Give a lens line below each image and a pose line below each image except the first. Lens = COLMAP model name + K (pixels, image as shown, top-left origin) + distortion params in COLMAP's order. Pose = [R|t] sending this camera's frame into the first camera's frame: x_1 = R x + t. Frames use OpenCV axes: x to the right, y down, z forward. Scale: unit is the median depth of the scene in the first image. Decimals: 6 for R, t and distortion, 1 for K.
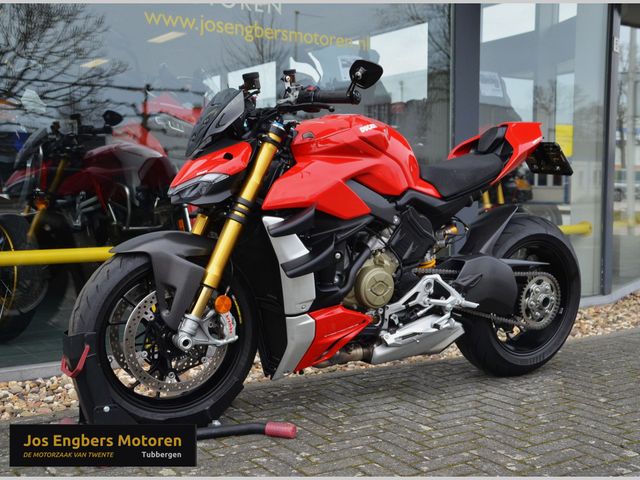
lens RADIAL K [[840.8, 0, 329.6], [0, 840.8, 250.6], [0, 0, 1]] dist [0.047563, 0.096766]
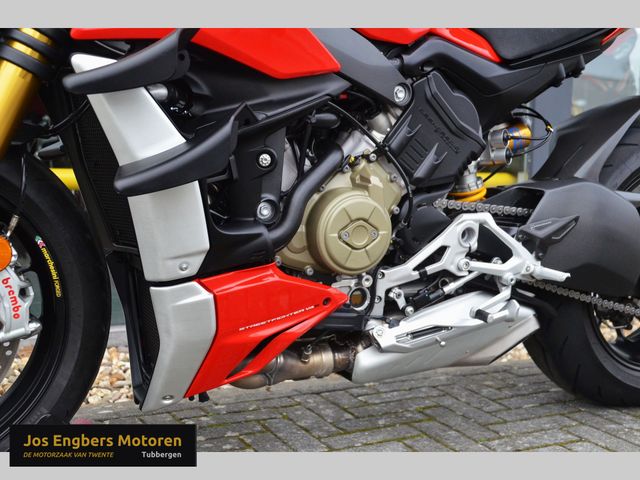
lens RADIAL K [[840.8, 0, 329.6], [0, 840.8, 250.6], [0, 0, 1]] dist [0.047563, 0.096766]
pose [[0.994623, 0.029070, -0.099394, 0.086812], [-0.025655, 0.999041, 0.035471, 0.036192], [0.100330, -0.032731, 0.994416, 0.496128]]
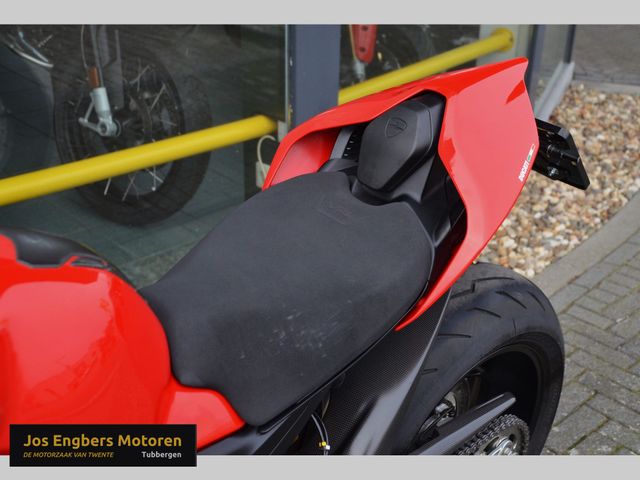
lens RADIAL K [[840.8, 0, 329.6], [0, 840.8, 250.6], [0, 0, 1]] dist [0.047563, 0.096766]
pose [[0.985227, -0.069254, 0.156628, 0.122497], [0.007853, 0.931894, 0.362646, -0.242467], [-0.171075, -0.356058, 0.918671, 0.758308]]
